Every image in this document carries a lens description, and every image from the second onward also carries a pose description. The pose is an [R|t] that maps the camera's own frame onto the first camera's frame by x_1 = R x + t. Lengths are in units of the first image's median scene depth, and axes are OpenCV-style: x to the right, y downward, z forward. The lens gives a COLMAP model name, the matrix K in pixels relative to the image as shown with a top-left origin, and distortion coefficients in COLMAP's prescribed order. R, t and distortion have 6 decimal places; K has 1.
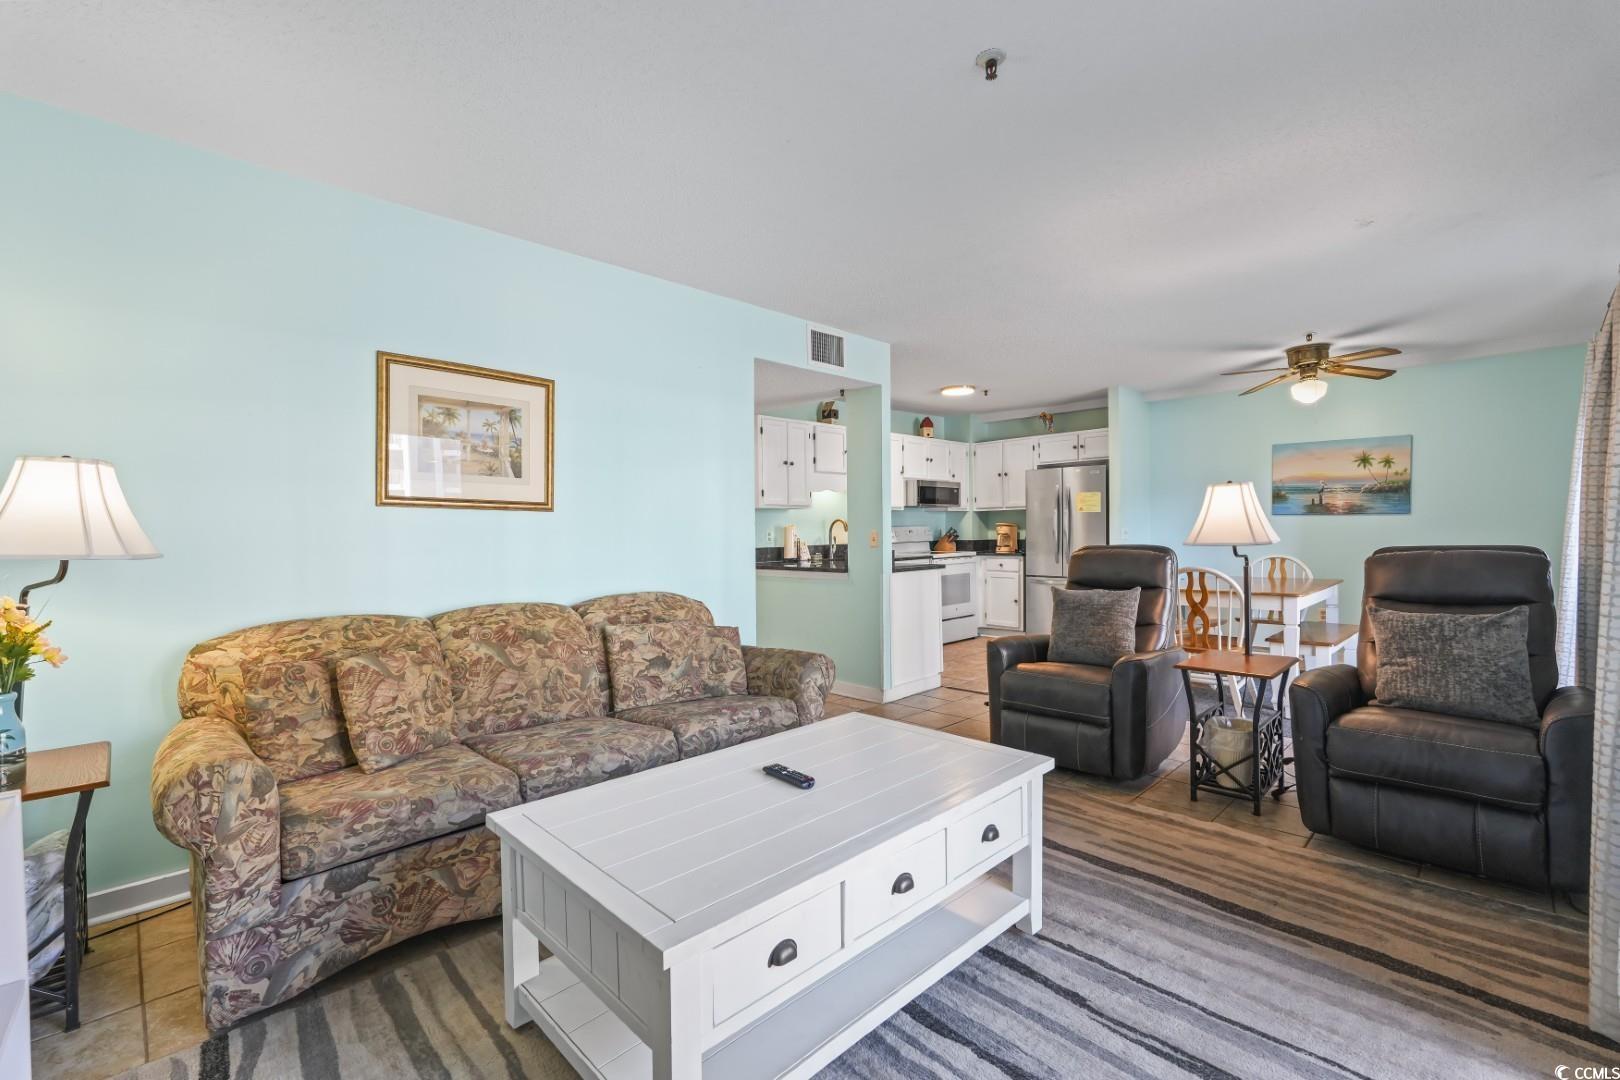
lens RADIAL K [[712.6, 0, 799.8], [0, 712.6, 537.5], [0, 0, 1]] dist [0.002060, -0.000169]
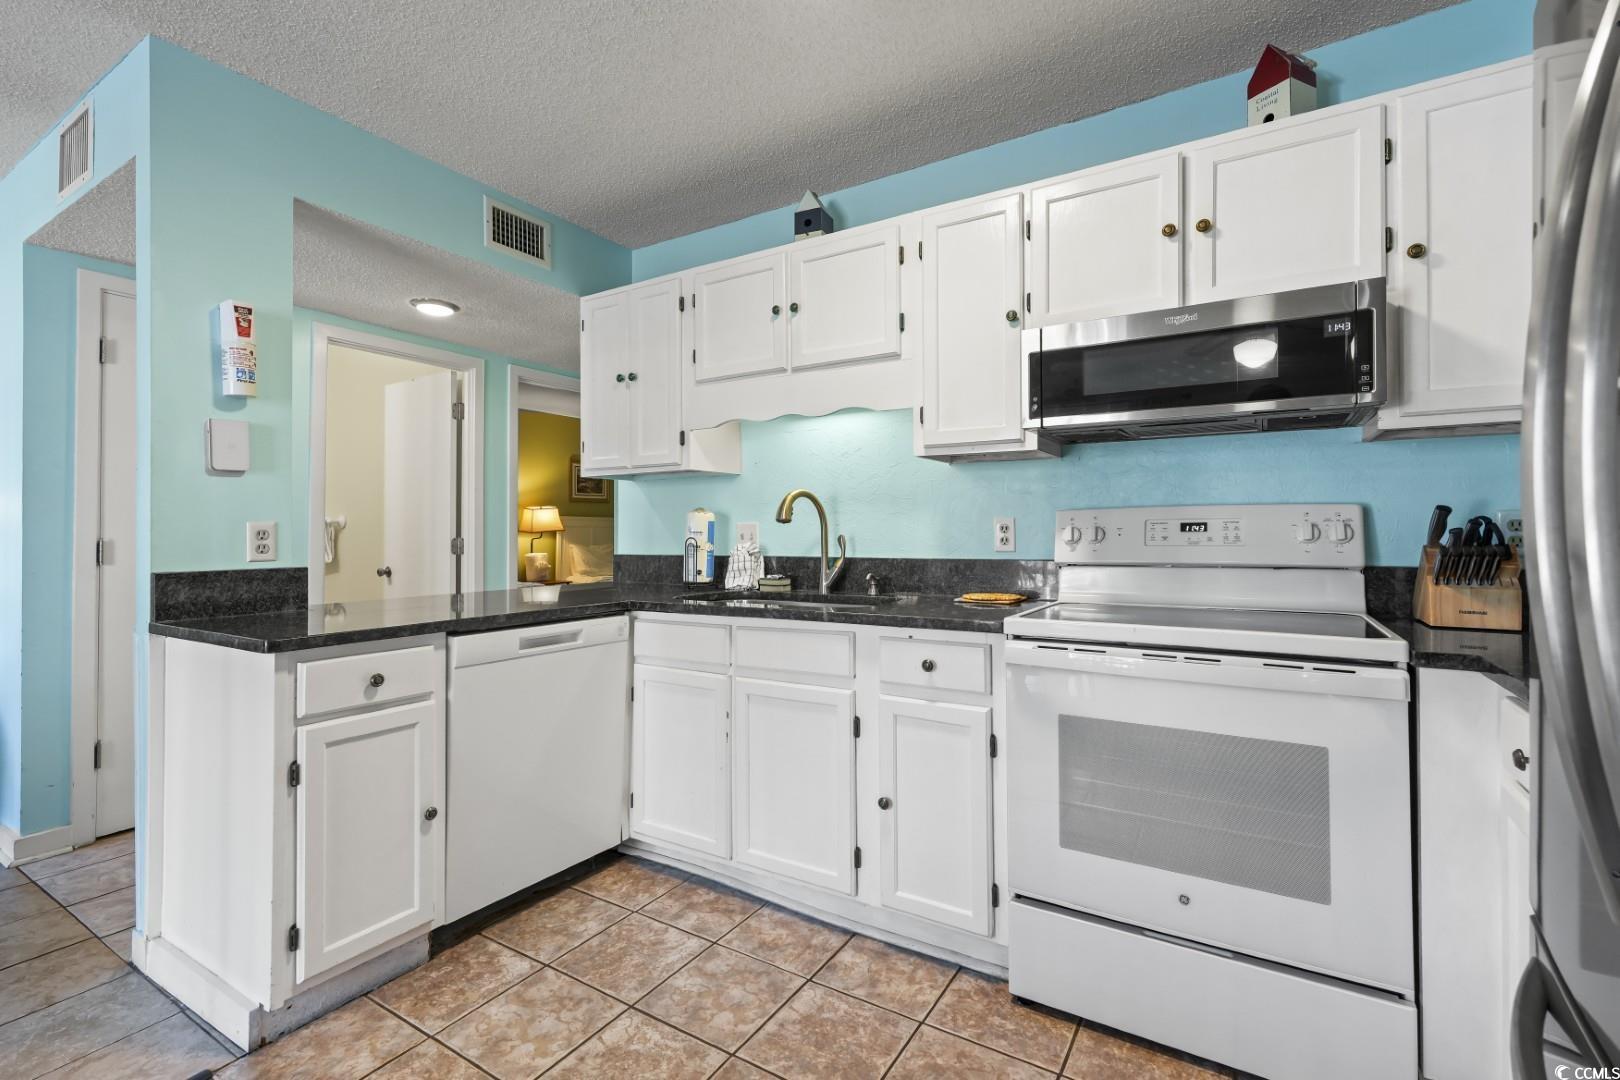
lens RADIAL K [[712.6, 0, 815.2], [0, 712.6, 525.5], [0, 0, 1]] dist [0.002060, -0.000169]
pose [[0.253483, 0.007811, -0.967308, 0.390085], [-0.009651, 0.999938, 0.005546, -0.008843], [0.967292, 0.007929, 0.253542, 0.831108]]
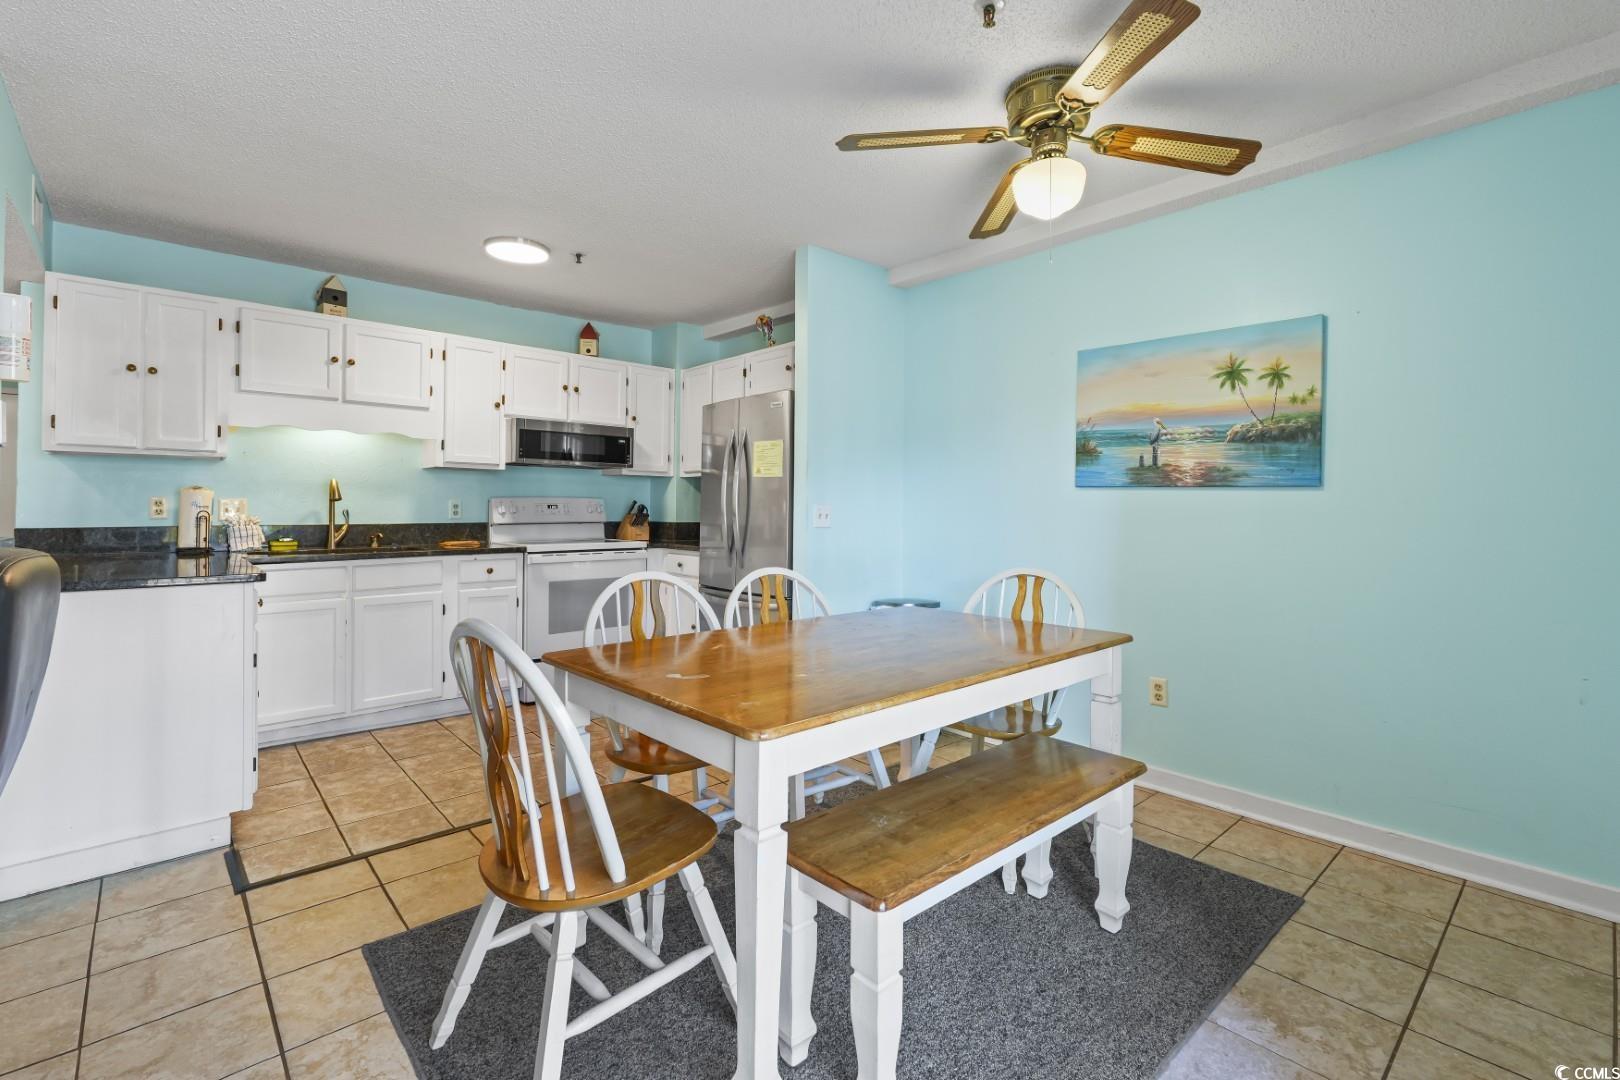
lens RADIAL K [[712.6, 0, 808.4], [0, 712.6, 502.6], [0, 0, 1]] dist [0.002060, -0.000169]
pose [[0.999105, 0.022624, -0.035741, 0.415325], [-0.023273, 0.999570, -0.017839, -0.005708], [0.035322, 0.018655, 0.999202, 0.406523]]
